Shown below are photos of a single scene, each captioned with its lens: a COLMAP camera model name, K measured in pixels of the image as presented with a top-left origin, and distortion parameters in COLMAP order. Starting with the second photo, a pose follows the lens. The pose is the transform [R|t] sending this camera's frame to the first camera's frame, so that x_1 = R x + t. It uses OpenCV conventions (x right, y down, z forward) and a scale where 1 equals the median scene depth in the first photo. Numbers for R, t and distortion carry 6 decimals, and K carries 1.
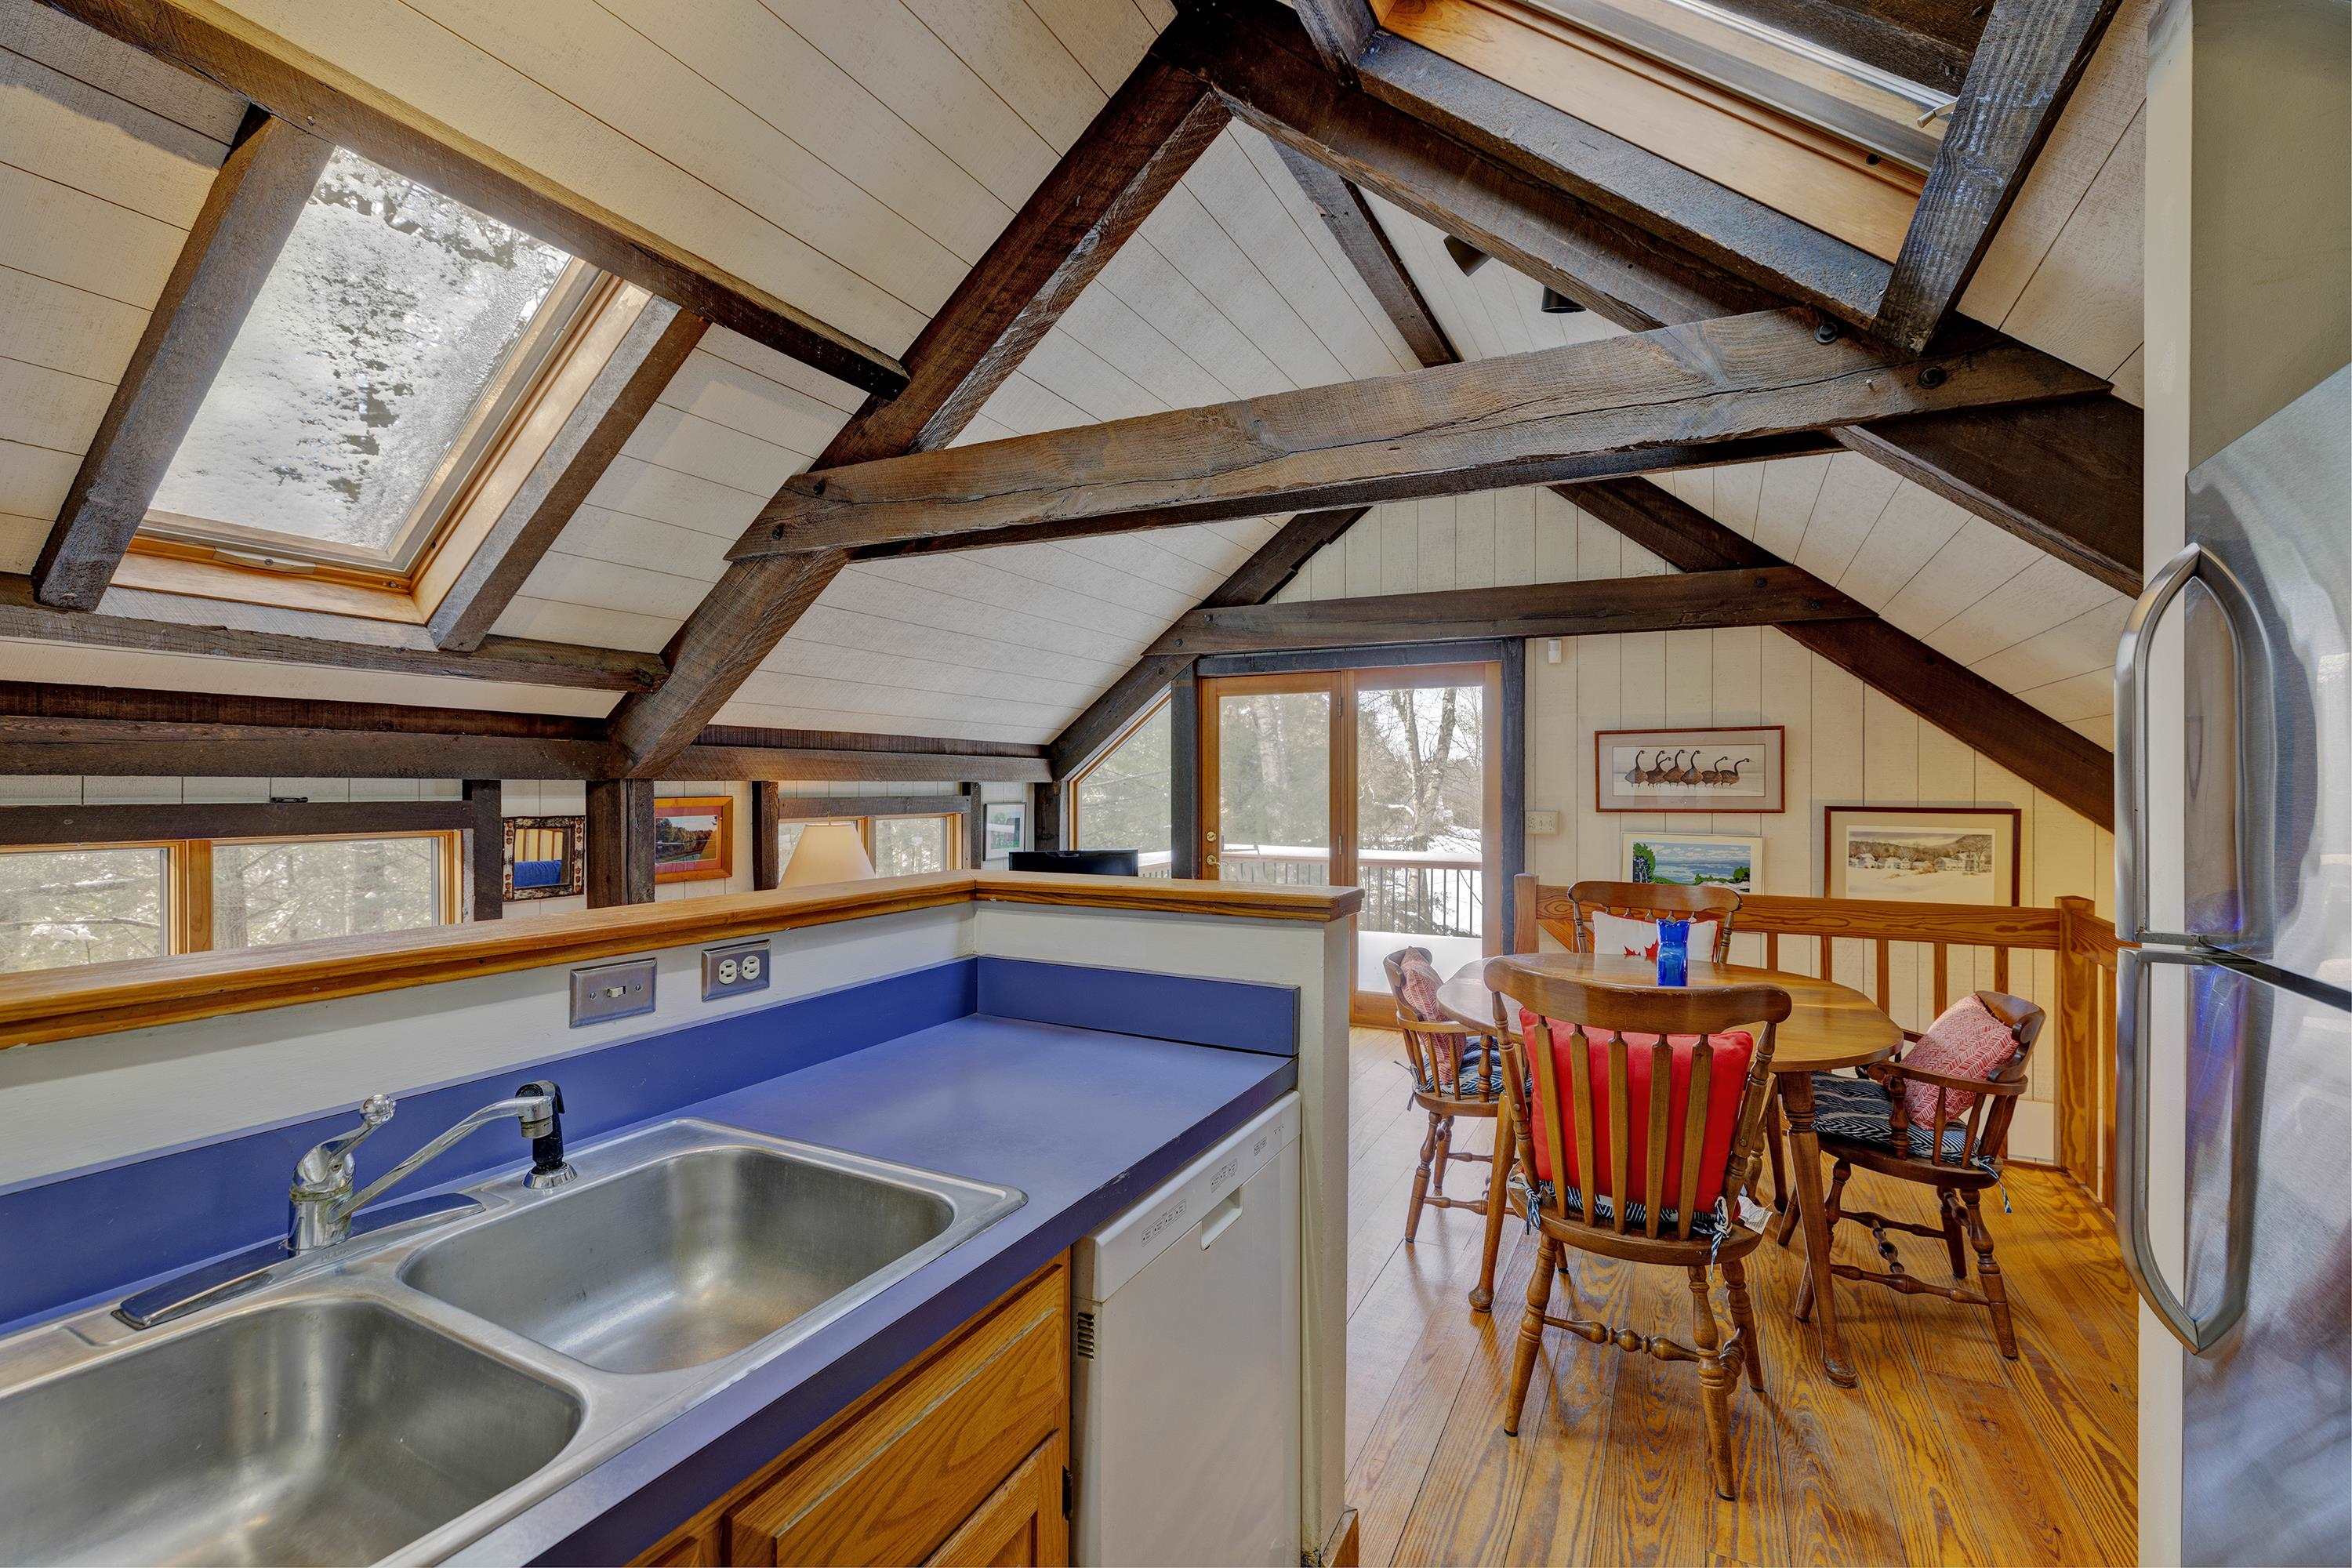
lens RADIAL K [[1047.5, 0, 1172.3], [0, 1047.5, 783.0], [0, 0, 1]] dist [0.003098, 0.000515]
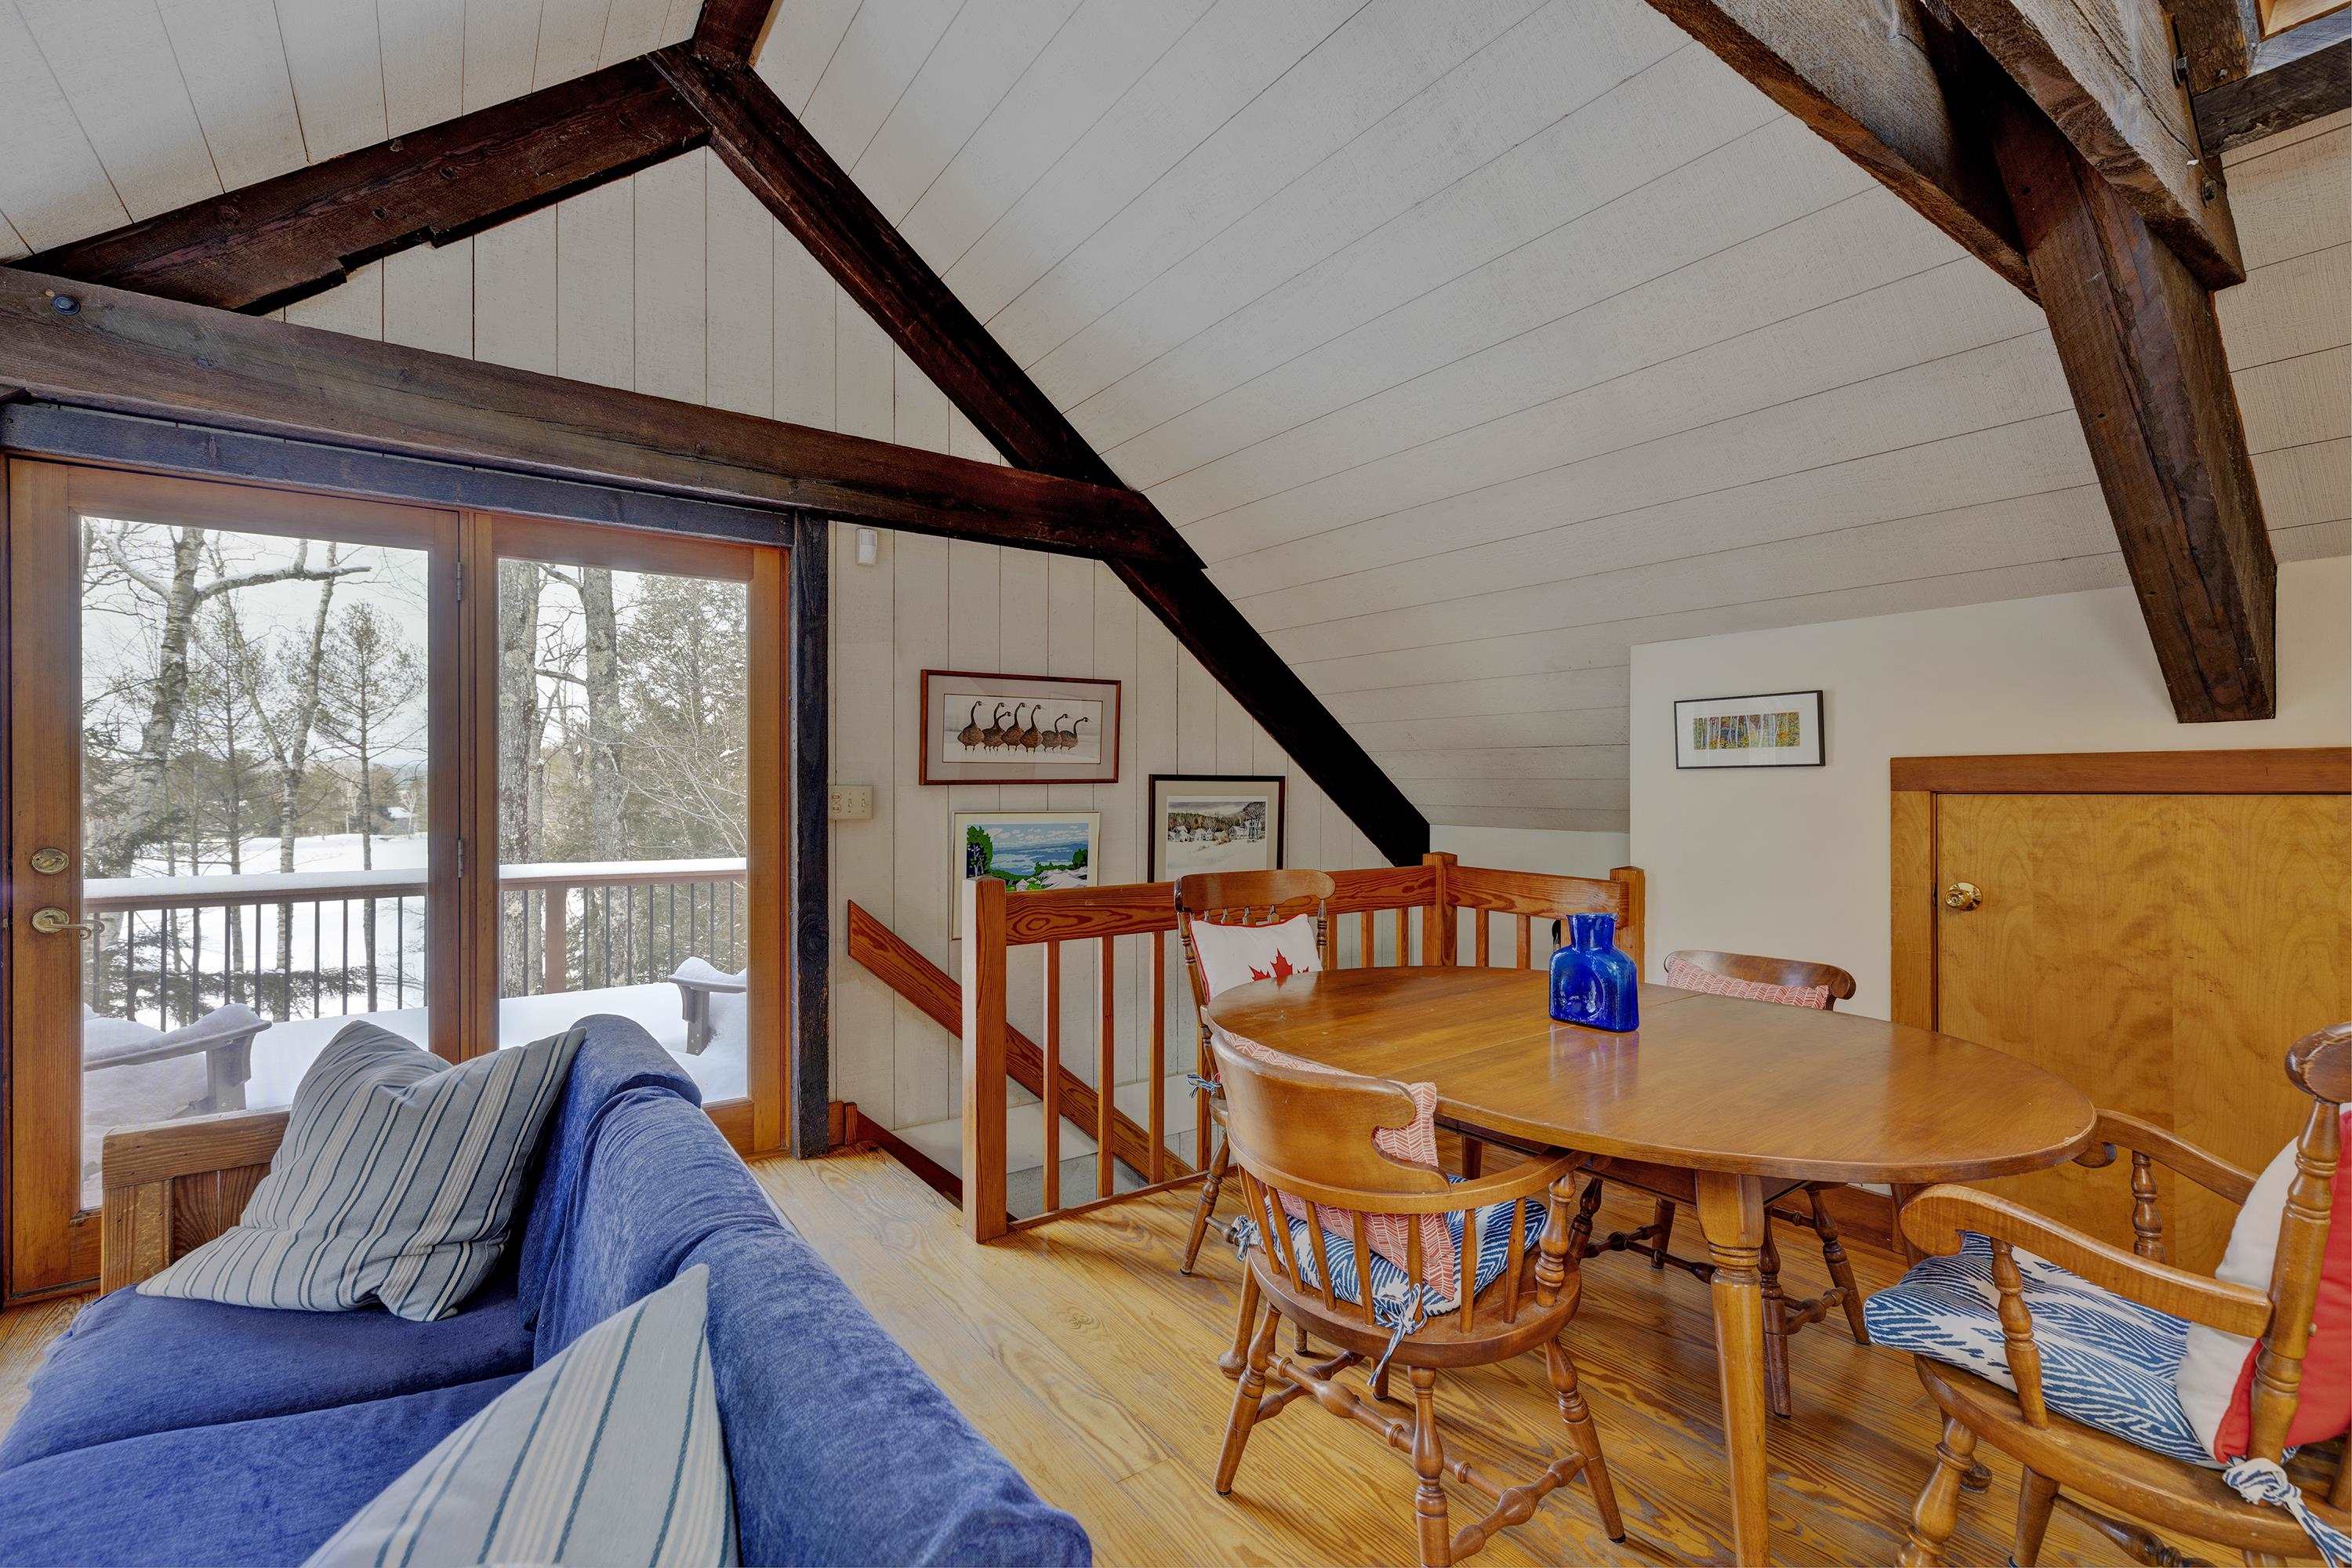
lens RADIAL K [[1048.7, 0, 1176.6], [0, 1048.7, 785.5], [0, 0, 1]] dist [0.002254, 0.000416]
pose [[0.466659, -0.004210, 0.884427, -0.154125], [0.000436, 0.999990, 0.004530, 0.027503], [-0.884437, -0.001728, 0.466656, 0.571907]]
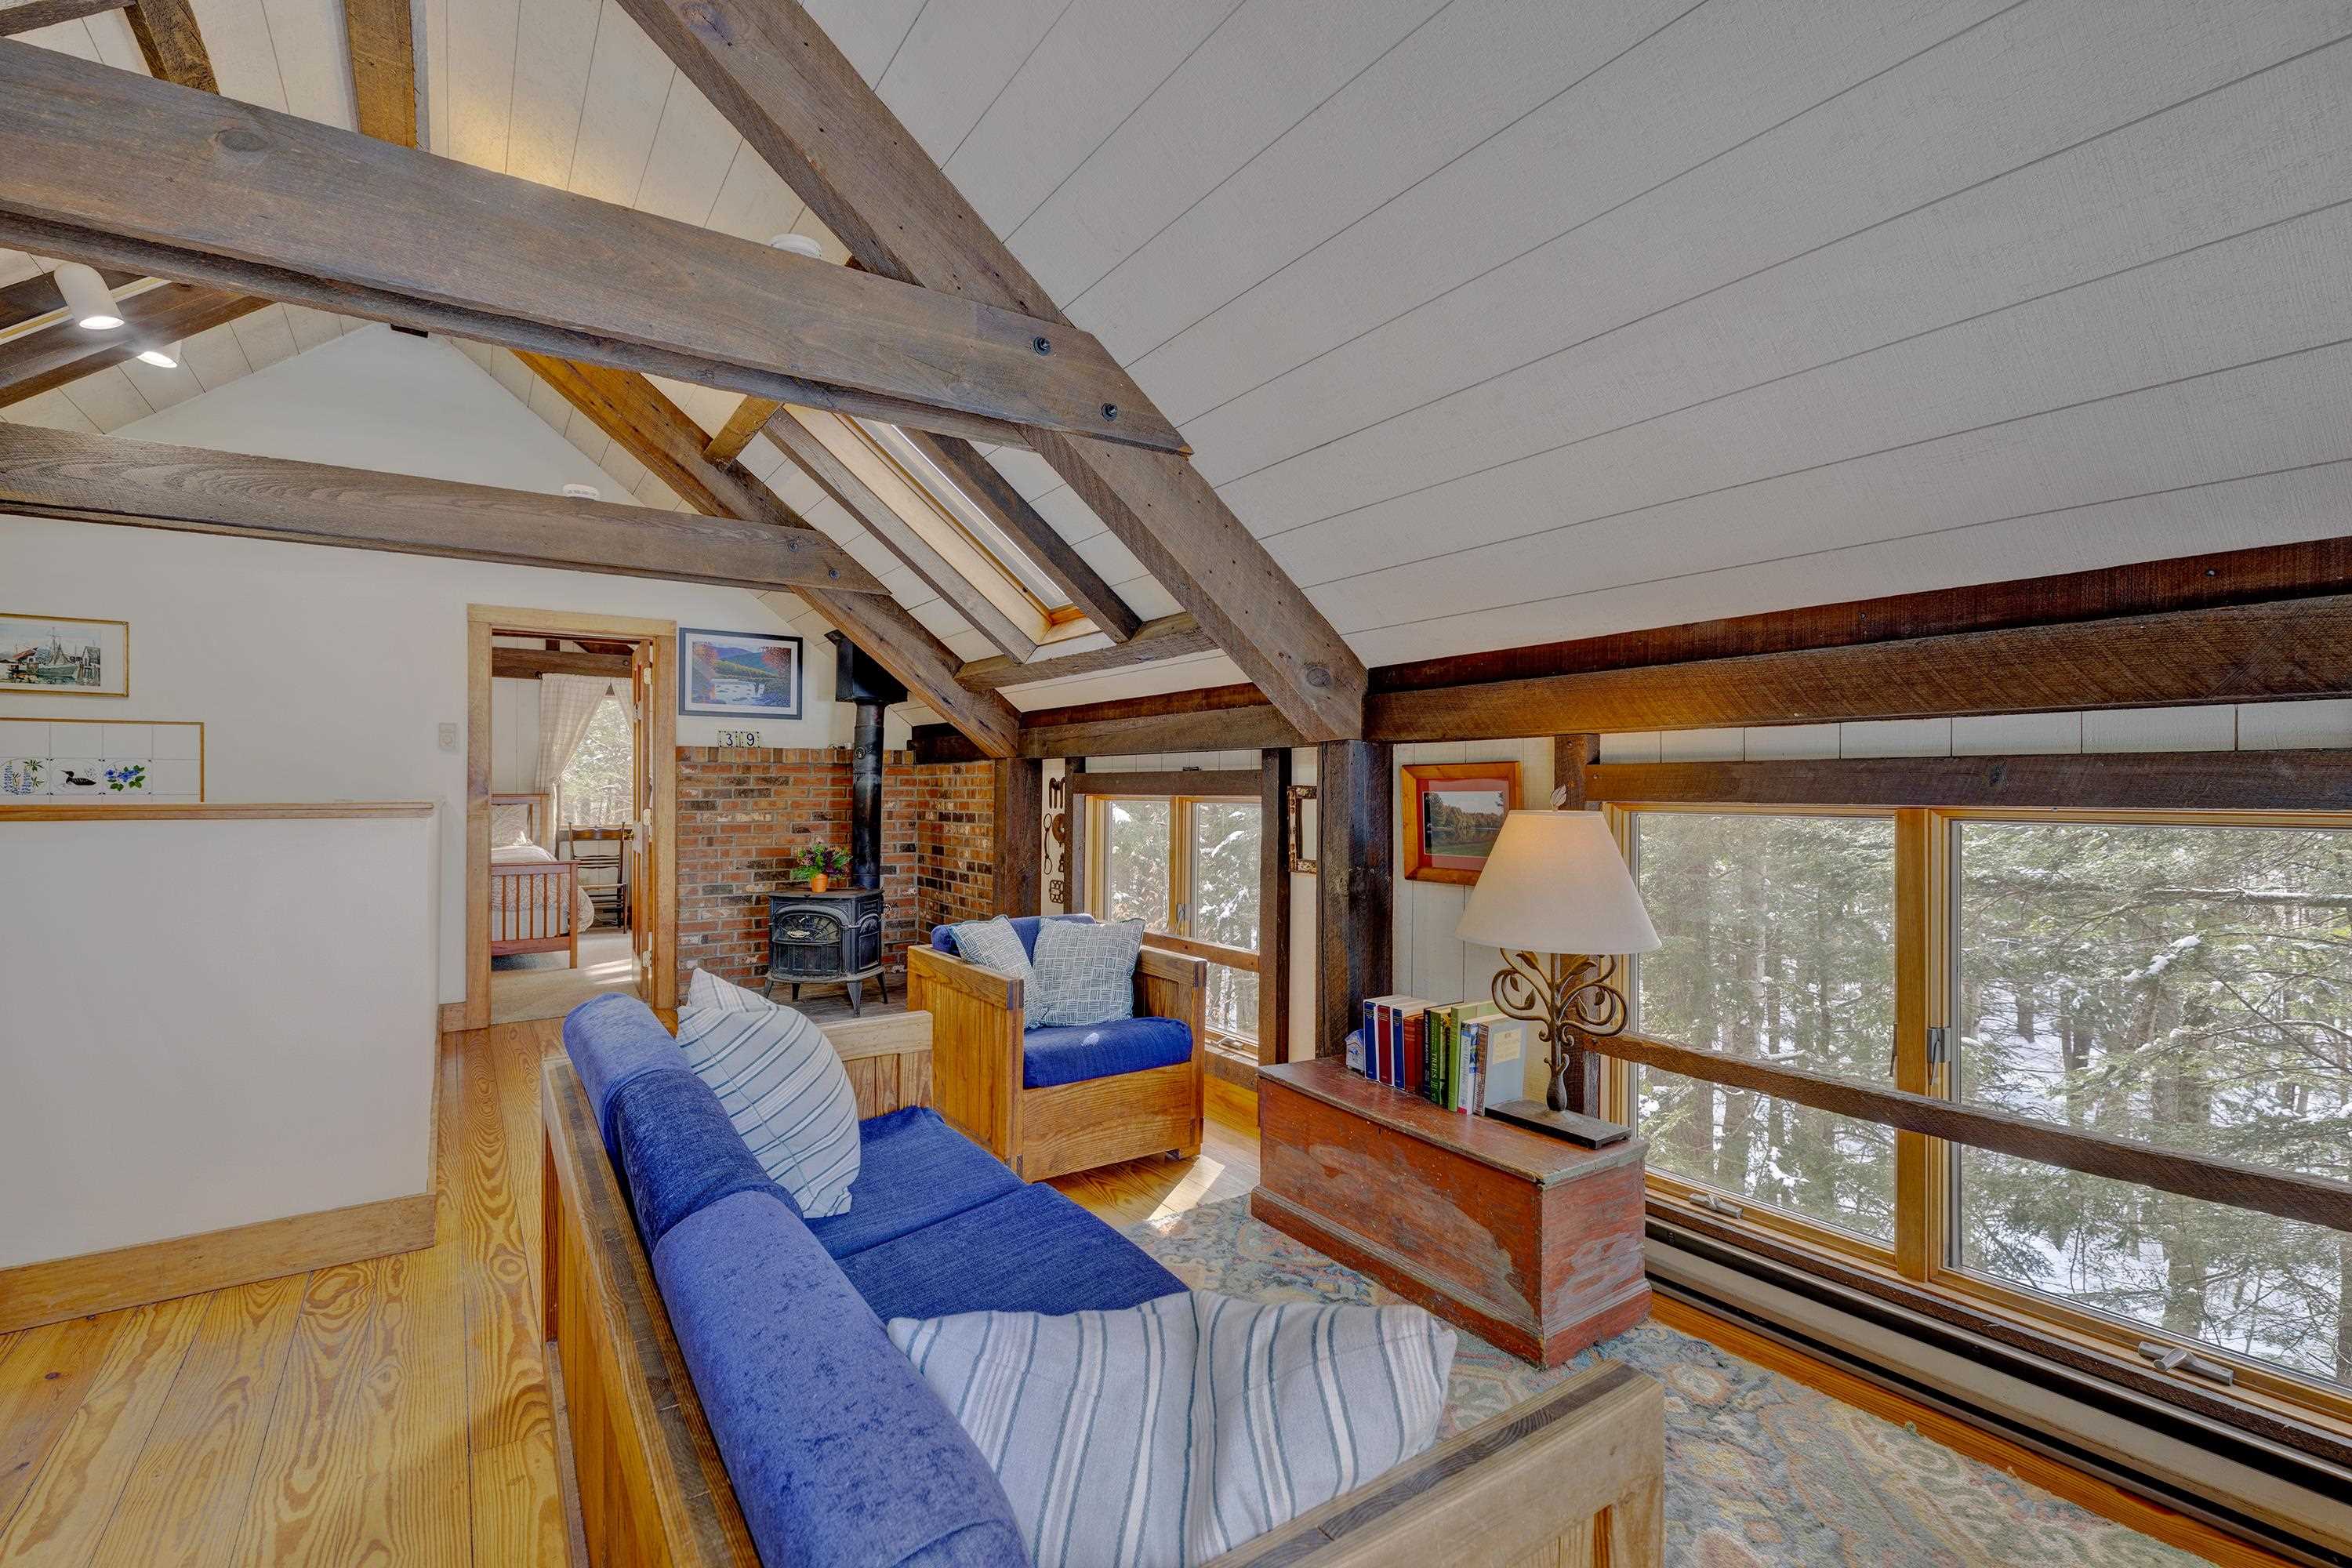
lens RADIAL K [[1025.3, 0, 1163.9], [0, 1025.3, 787.2], [0, 0, 1]] dist [0.001074, 0.000165]
pose [[-0.474775, -0.004327, -0.880097, 0.213742], [-0.001090, 0.999990, -0.004329, 0.030172], [0.880106, -0.001096, -0.474775, 1.058414]]
